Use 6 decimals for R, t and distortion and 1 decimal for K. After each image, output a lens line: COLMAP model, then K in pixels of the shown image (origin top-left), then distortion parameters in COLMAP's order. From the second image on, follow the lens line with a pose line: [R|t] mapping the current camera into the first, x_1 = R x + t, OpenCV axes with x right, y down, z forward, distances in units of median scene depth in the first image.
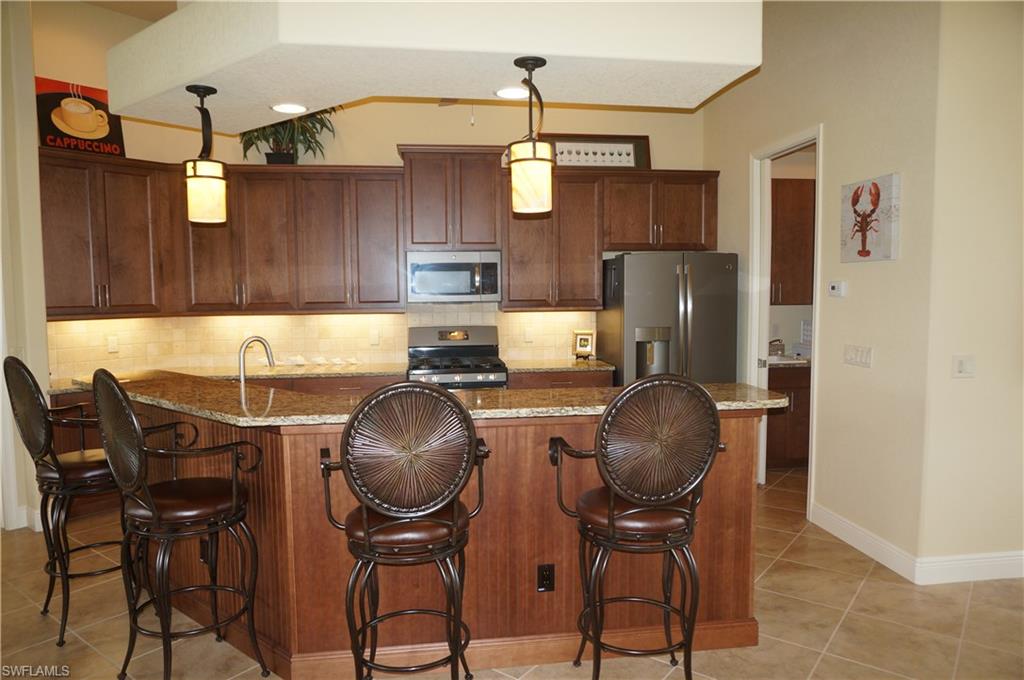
lens RADIAL K [[684.0, 0, 512.0], [0, 684.0, 340.0], [0, 0, 1]] dist [-0.056313, 0.042657]
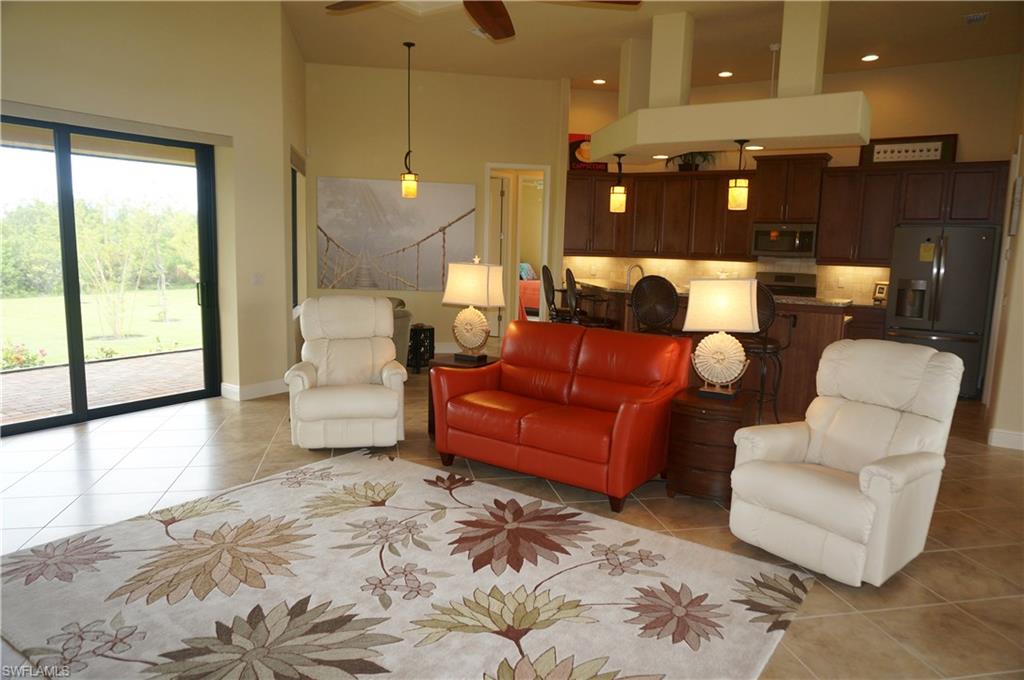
lens RADIAL K [[684.0, 0, 512.0], [0, 684.0, 340.0], [0, 0, 1]] dist [-0.056313, 0.042657]
pose [[0.748032, 0.118768, -0.652949, 0.491581], [-0.080945, 0.992839, 0.087860, 0.048306], [0.658708, -0.012869, 0.752289, -0.572898]]
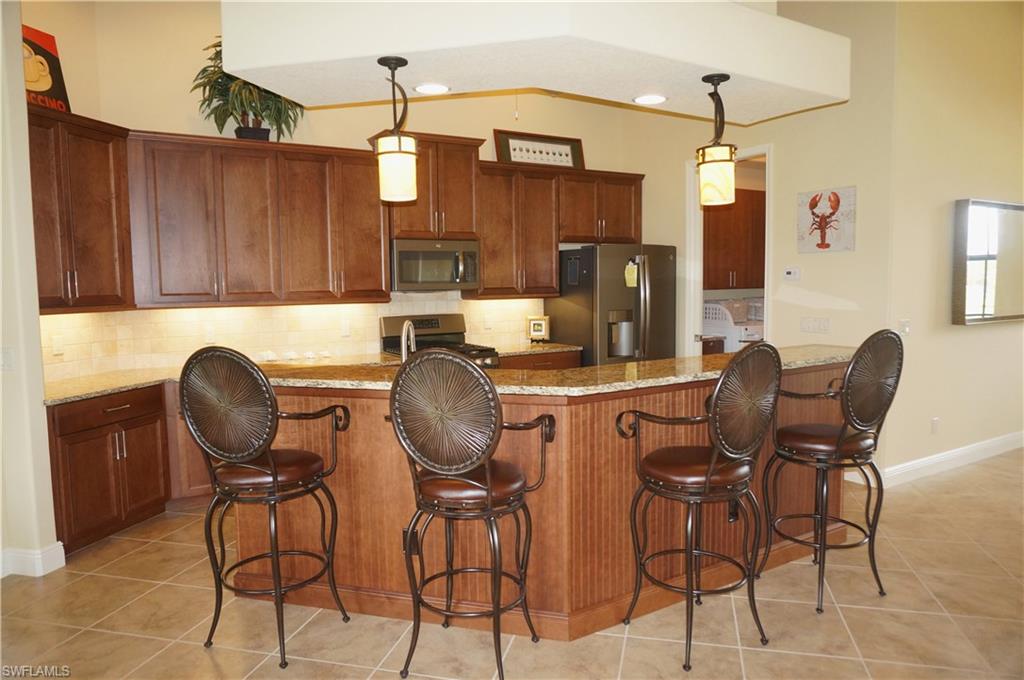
lens RADIAL K [[684.0, 0, 512.0], [0, 684.0, 340.0], [0, 0, 1]] dist [-0.056313, 0.042657]
pose [[0.916817, -0.038292, 0.397467, -0.392516], [0.037504, 0.999249, 0.009759, 0.012470], [-0.397542, 0.005960, 0.917565, 0.030346]]
